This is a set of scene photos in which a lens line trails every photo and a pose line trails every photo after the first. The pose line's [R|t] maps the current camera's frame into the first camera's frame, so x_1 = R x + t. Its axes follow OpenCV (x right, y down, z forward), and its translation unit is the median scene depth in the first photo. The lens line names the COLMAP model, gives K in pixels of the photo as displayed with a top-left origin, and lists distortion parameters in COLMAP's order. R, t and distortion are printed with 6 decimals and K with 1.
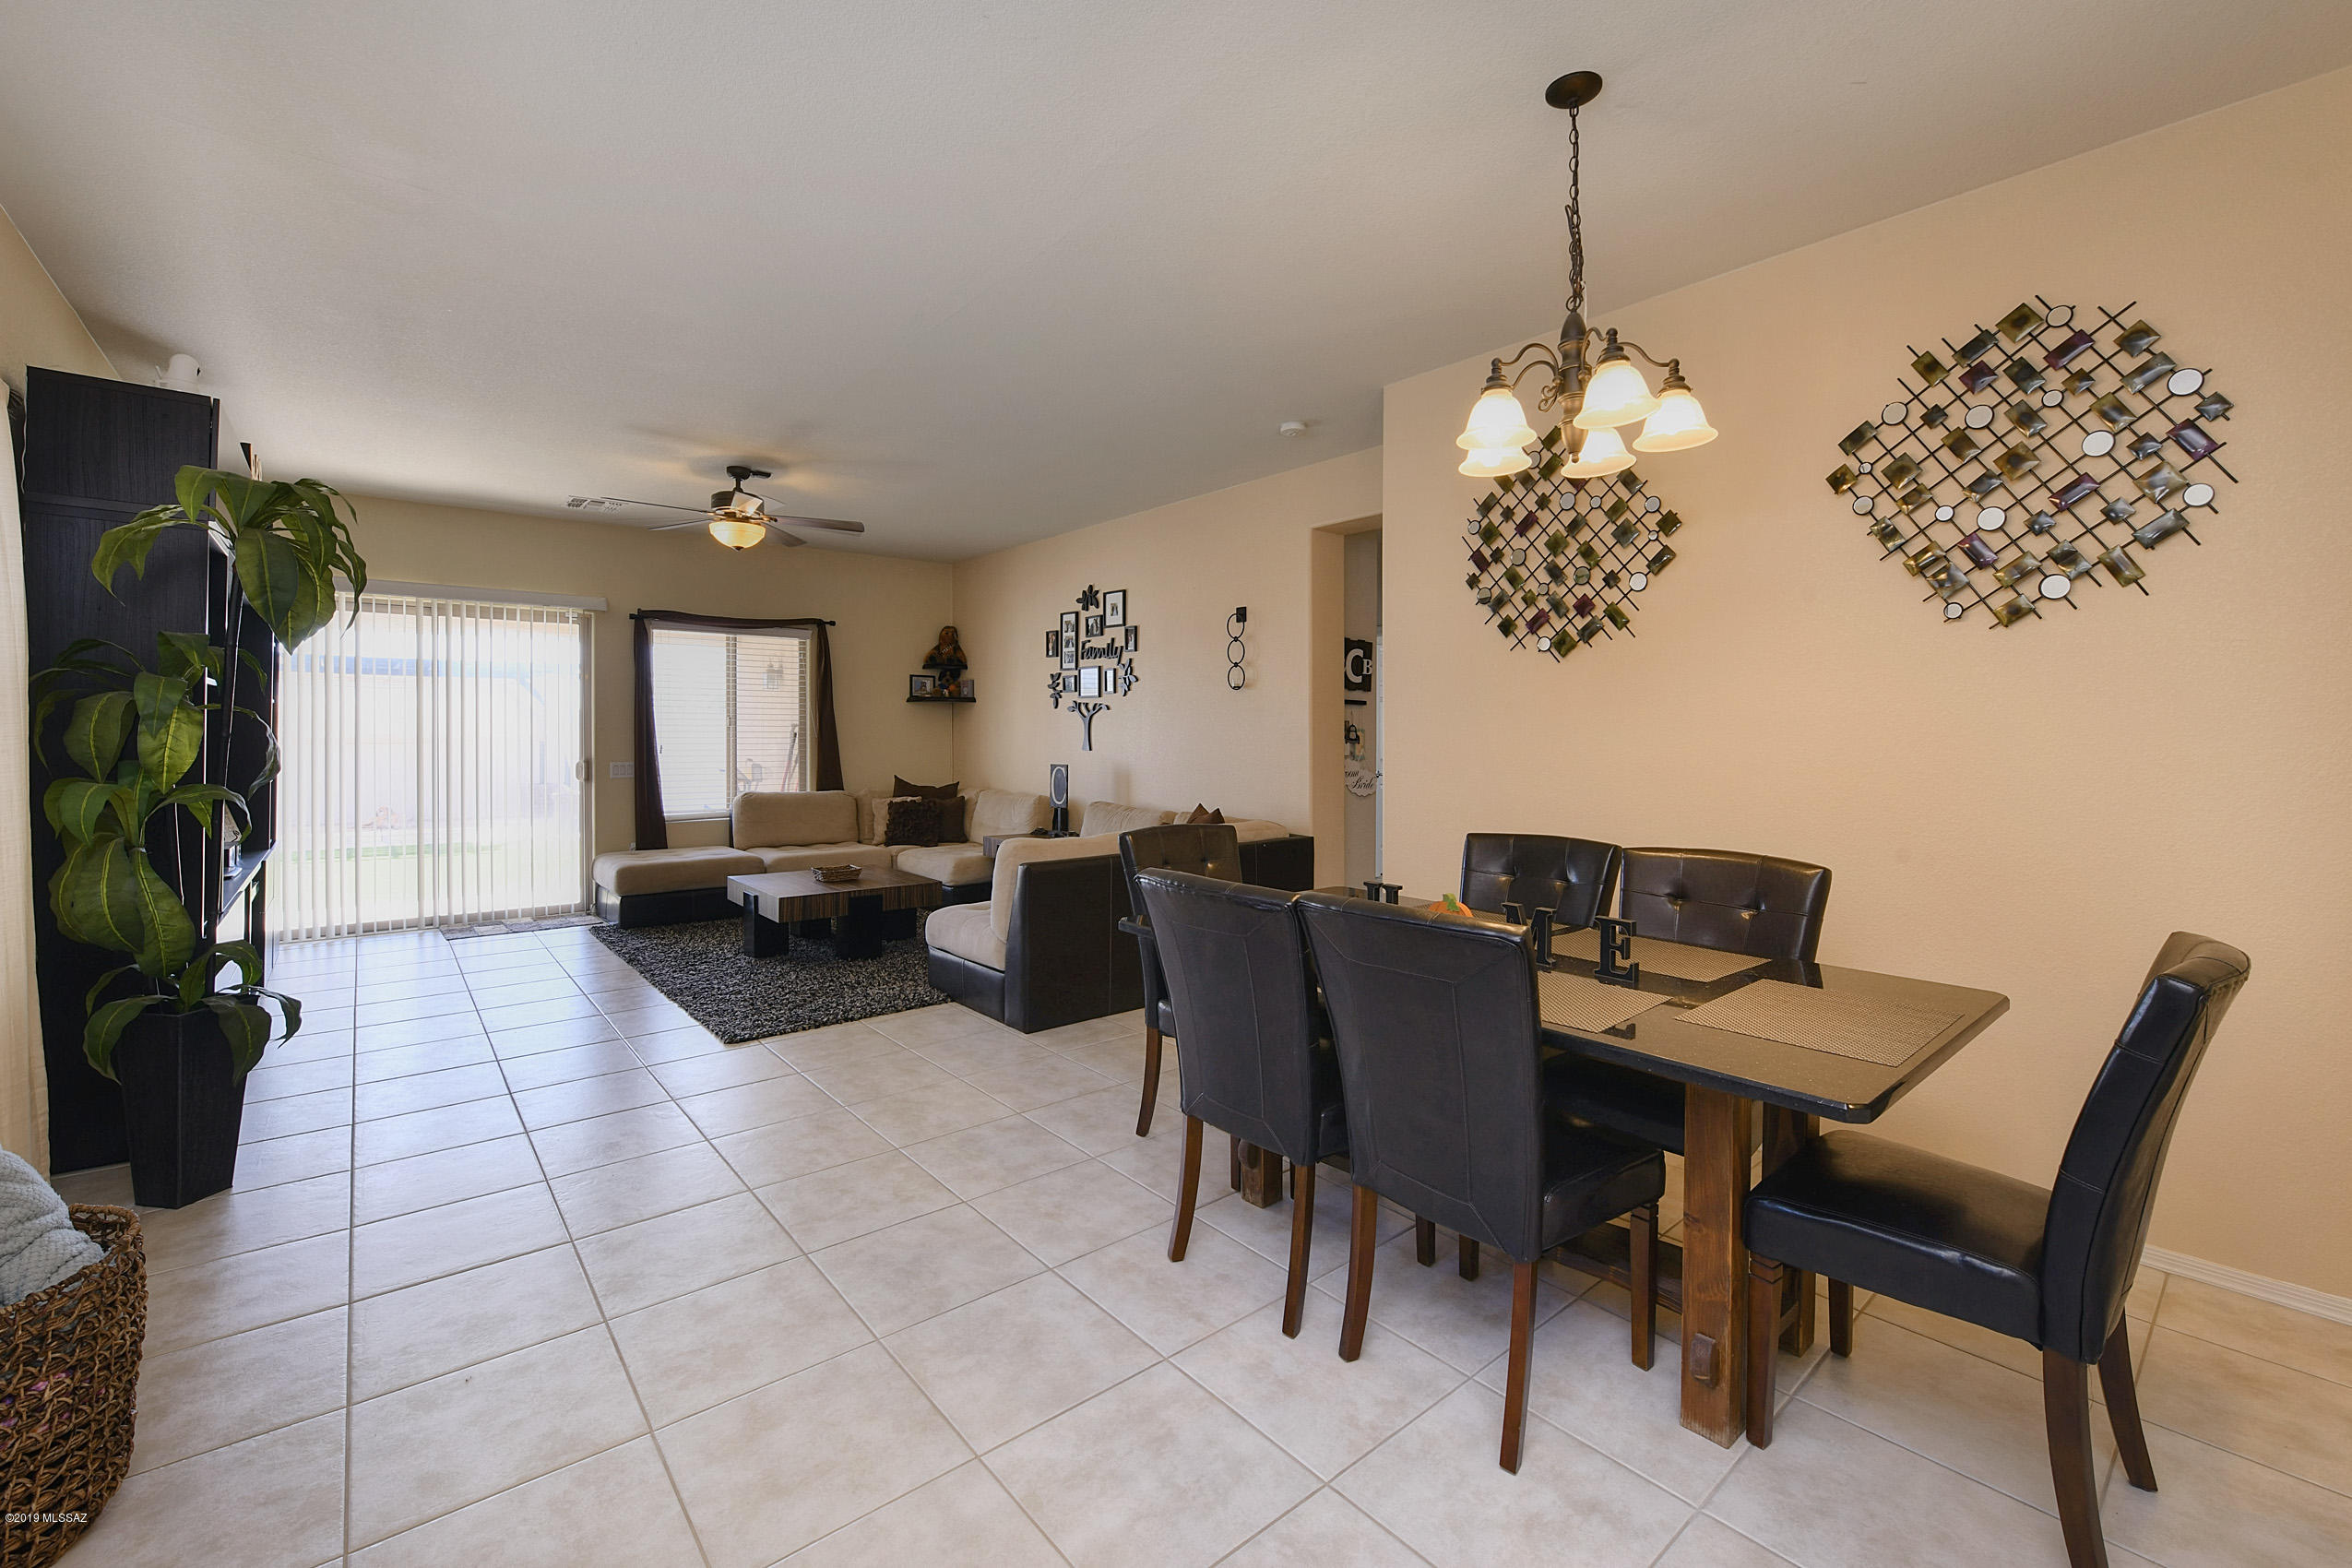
lens RADIAL K [[975.4, 0, 1179.4], [0, 975.4, 726.5], [0, 0, 1]] dist [-0.015966, -0.000011]
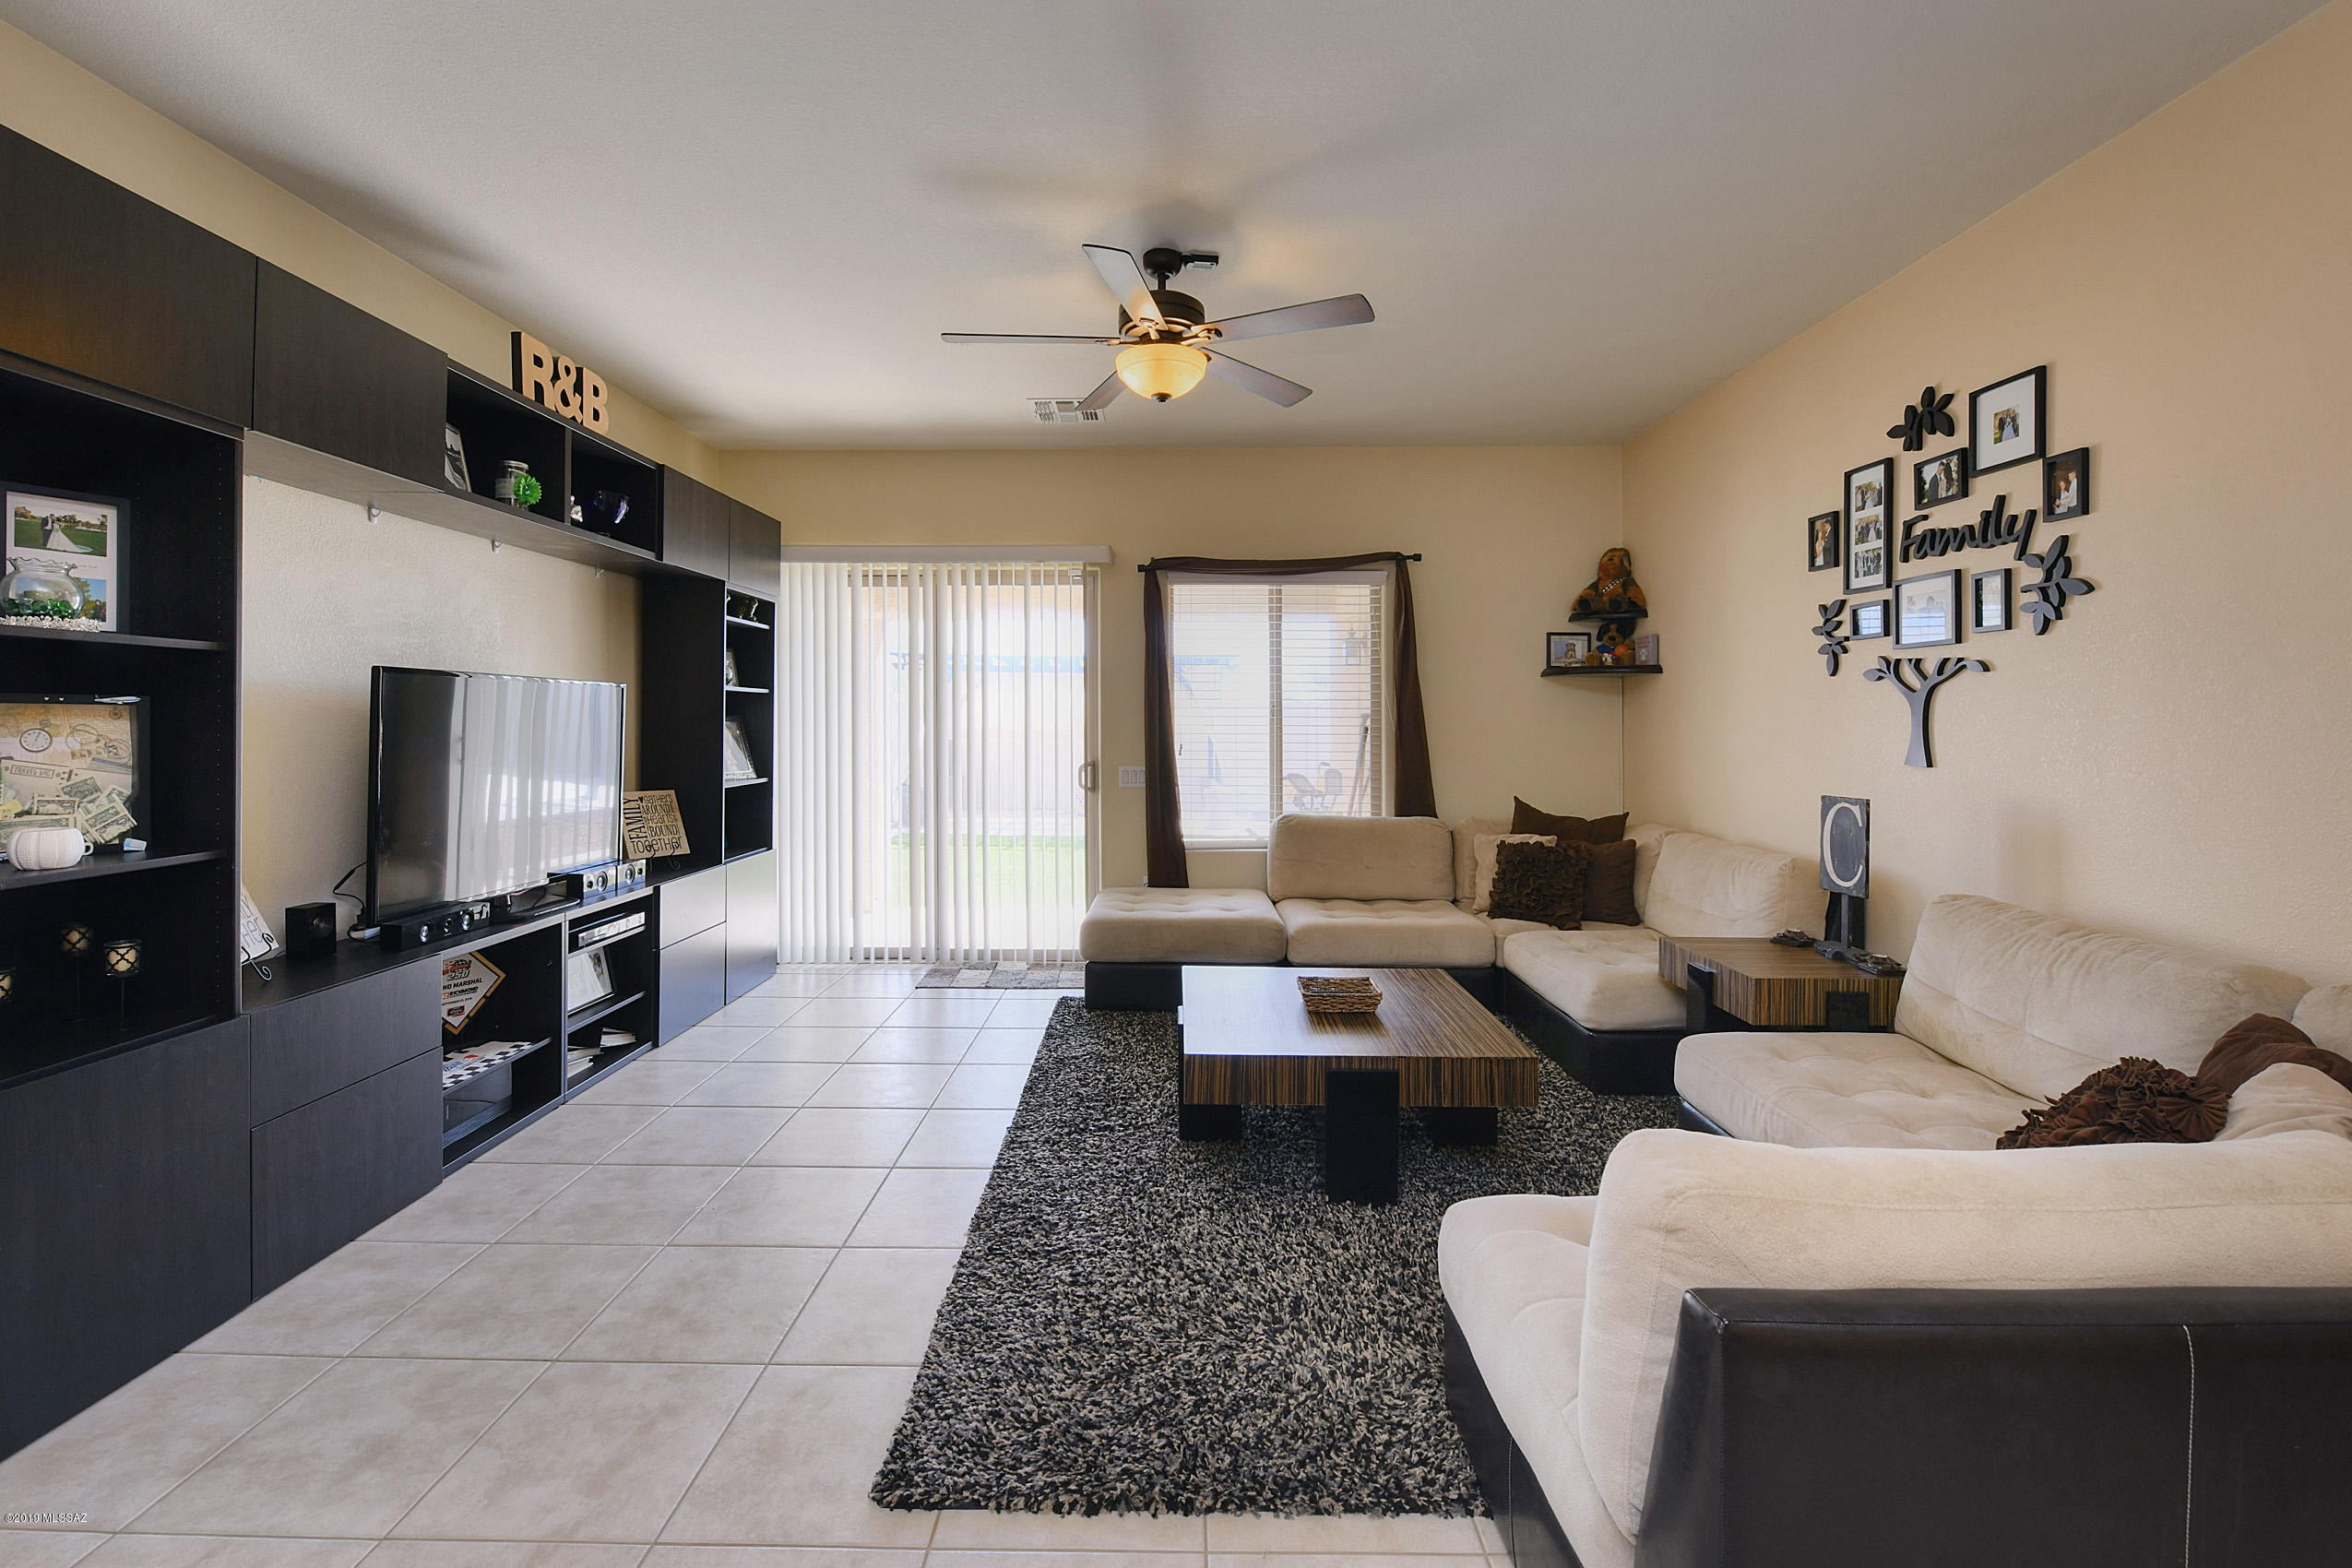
lens RADIAL K [[975.4, 0, 1166.9], [0, 975.4, 730.0], [0, 0, 1]] dist [-0.015966, -0.000011]
pose [[0.755237, 0.002448, -0.655447, -0.064709], [0.003019, 0.999969, 0.007213, 0.003726], [0.655445, -0.007427, 0.755207, 0.444079]]
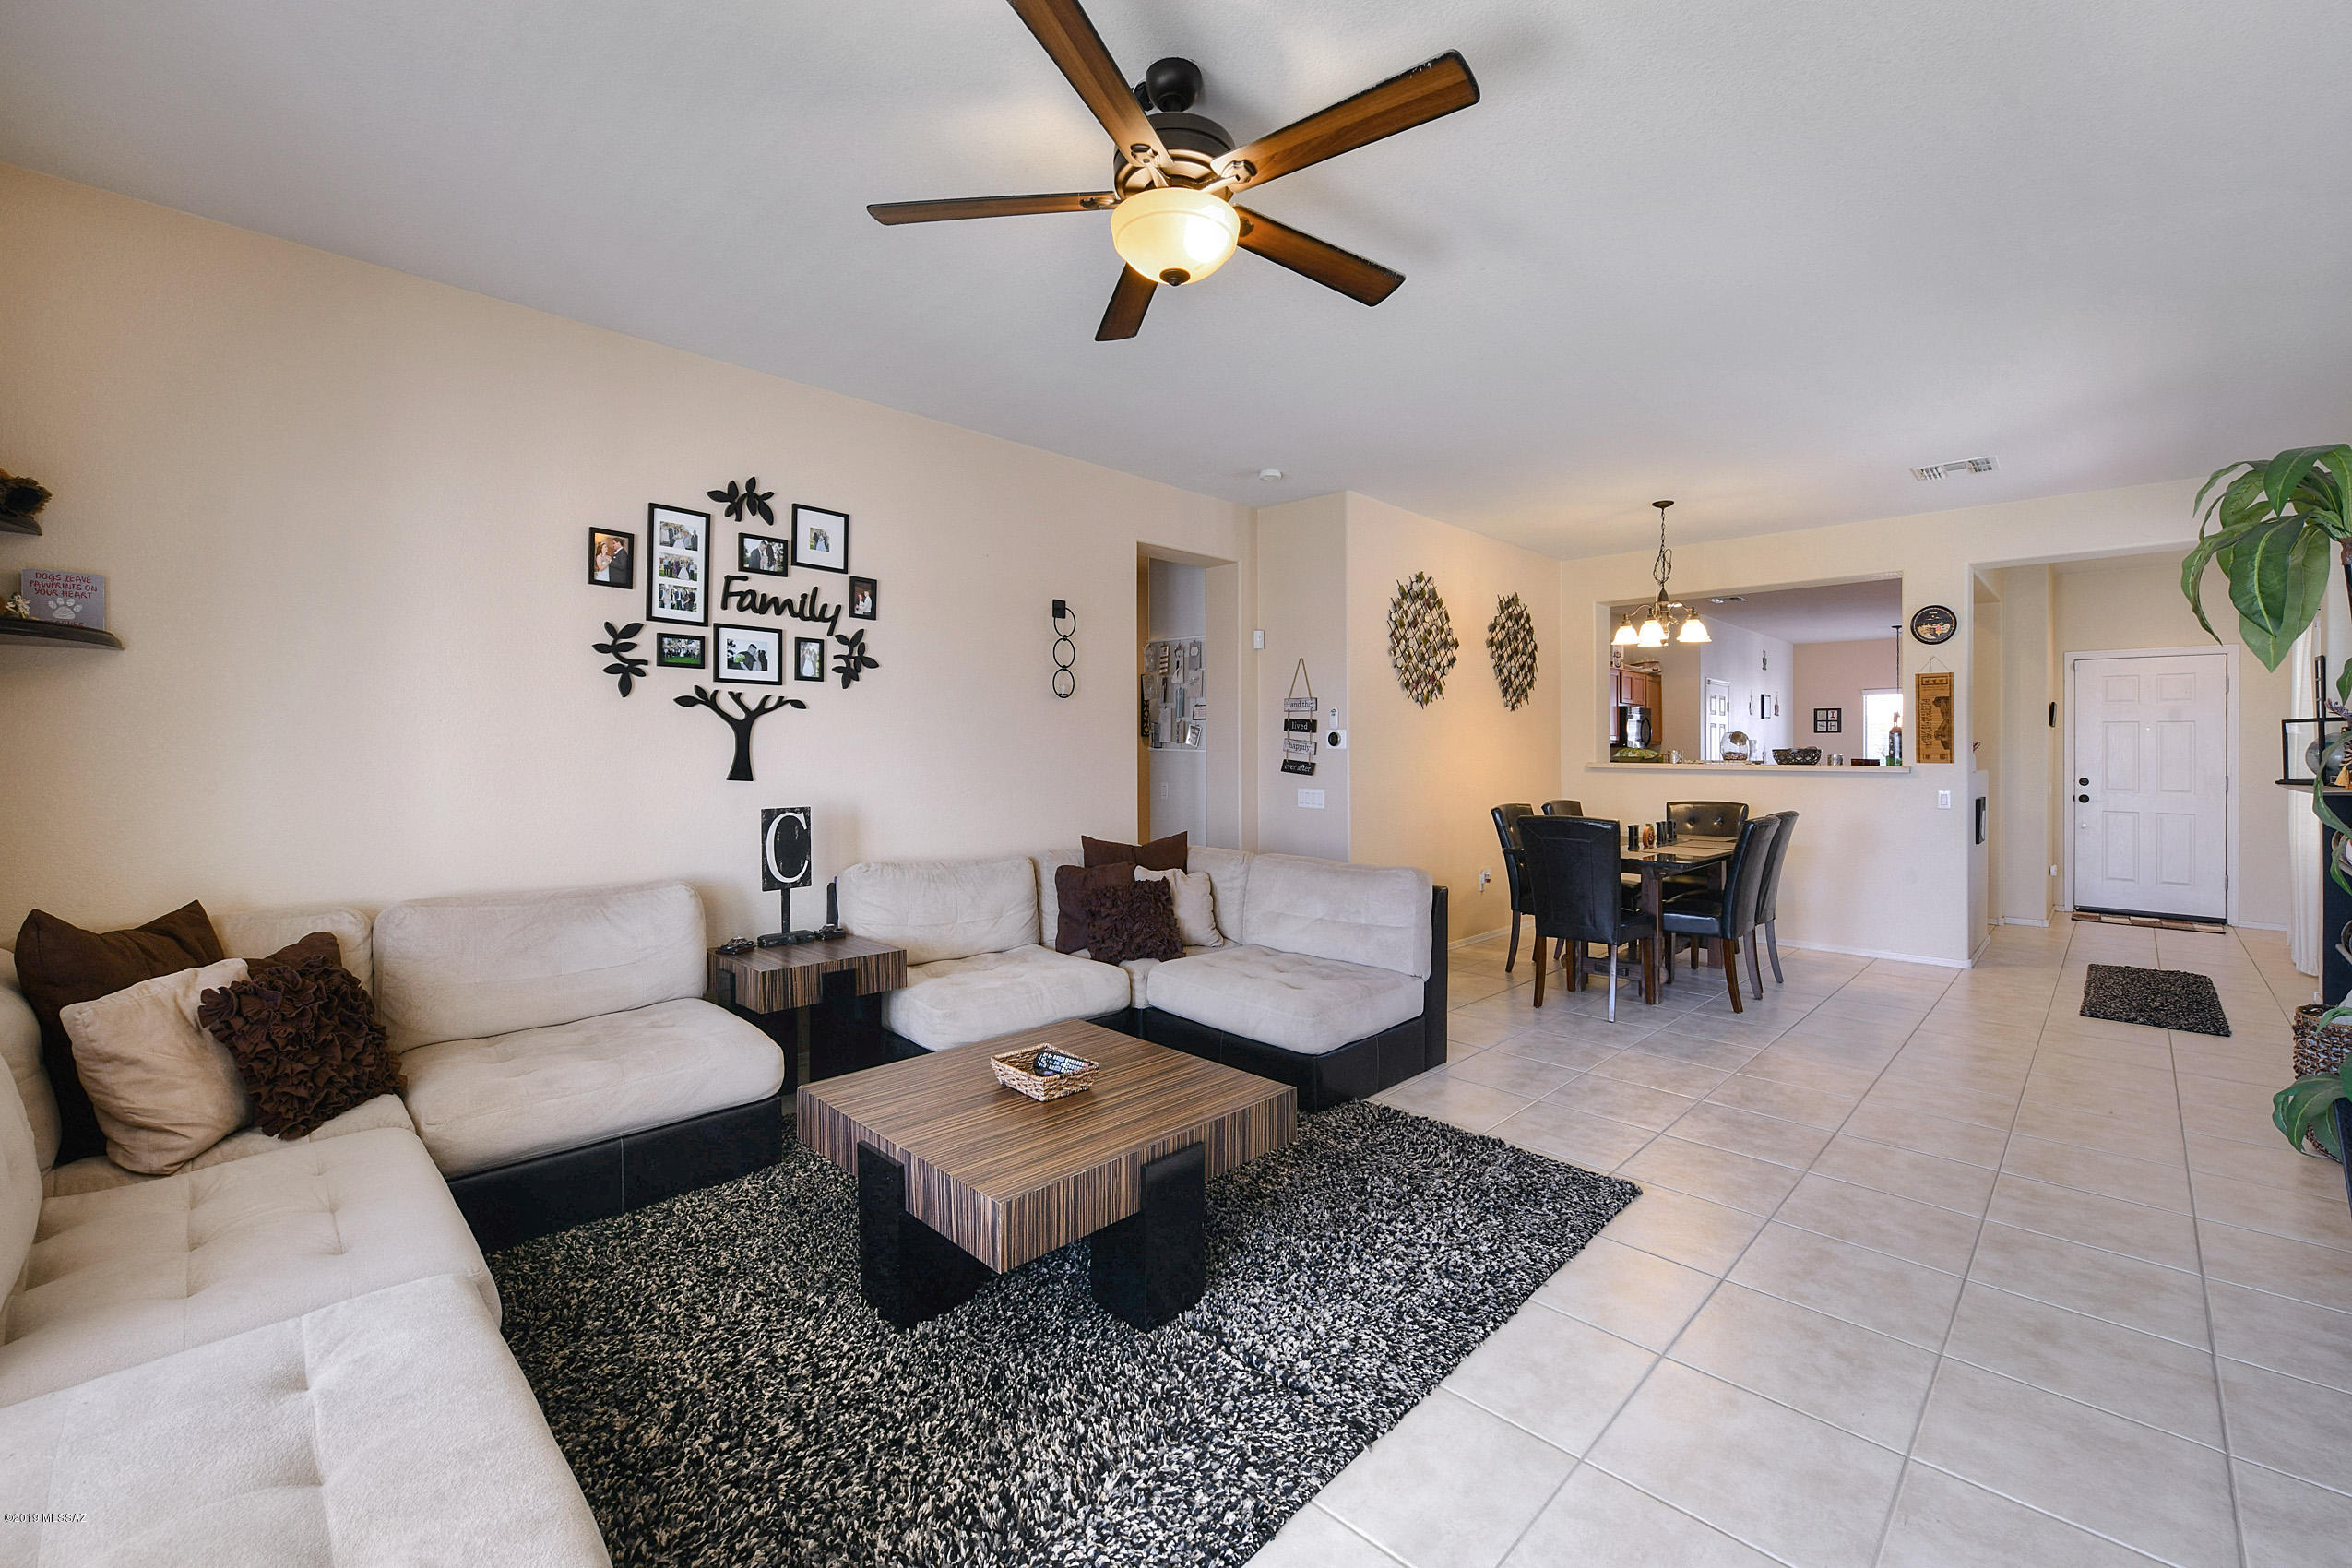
lens RADIAL K [[975.4, 0, 1205.1], [0, 975.4, 725.9], [0, 0, 1]] dist [-0.015966, -0.000011]
pose [[-0.110602, 0.017623, 0.993708, -0.649176], [-0.013080, 0.999730, -0.019186, 0.001178], [-0.993779, -0.015120, -0.110342, 0.796103]]
